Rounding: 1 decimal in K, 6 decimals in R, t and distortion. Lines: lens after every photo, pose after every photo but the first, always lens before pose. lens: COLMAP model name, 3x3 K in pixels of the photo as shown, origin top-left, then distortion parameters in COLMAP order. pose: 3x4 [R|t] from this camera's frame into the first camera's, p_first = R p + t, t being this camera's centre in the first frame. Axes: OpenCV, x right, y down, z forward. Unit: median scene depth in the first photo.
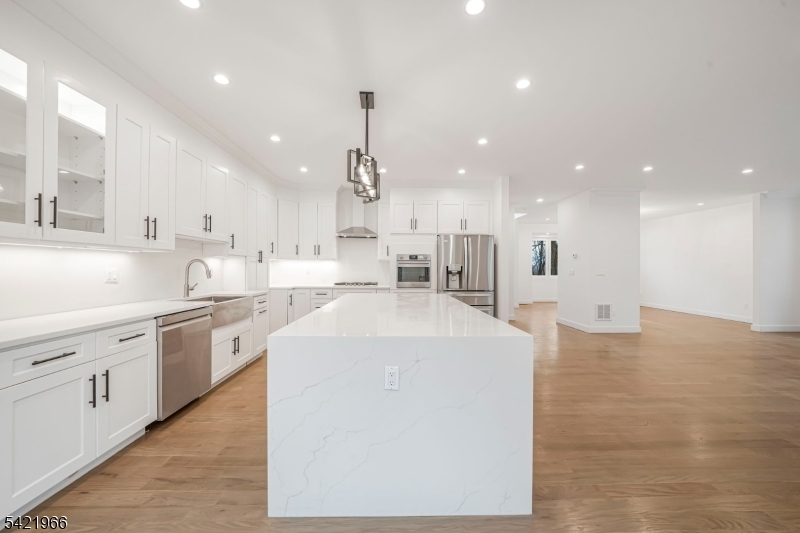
lens RADIAL K [[305.3, 0, 402.2], [0, 305.3, 265.7], [0, 0, 1]] dist [-0.005610, -0.000092]
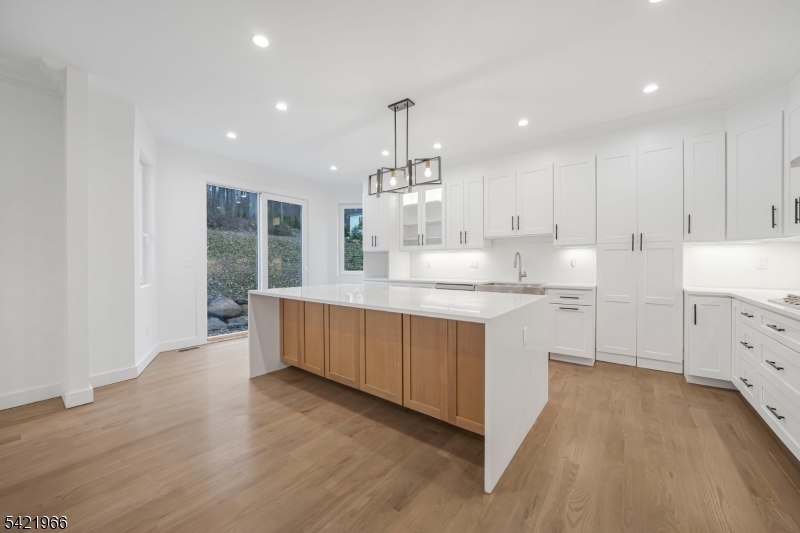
lens RADIAL K [[305.3, 0, 402.2], [0, 305.3, 265.7], [0, 0, 1]] dist [-0.005610, -0.000092]
pose [[-0.615269, 0.008742, -0.788269, 0.821052], [0.006836, 0.999960, 0.005754, 0.029985], [0.788287, -0.001848, -0.615304, 1.807382]]
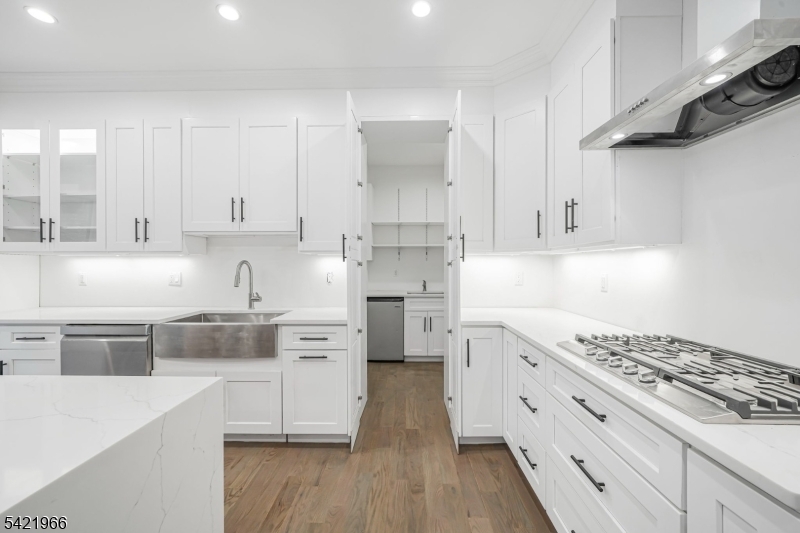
lens RADIAL K [[305.3, 0, 402.2], [0, 305.3, 265.7], [0, 0, 1]] dist [-0.005610, -0.000092]
pose [[-0.036331, 0.004464, -0.999330, 0.084831], [0.005114, 0.999978, 0.004281, -0.013881], [0.999327, -0.004955, -0.036353, 1.824819]]
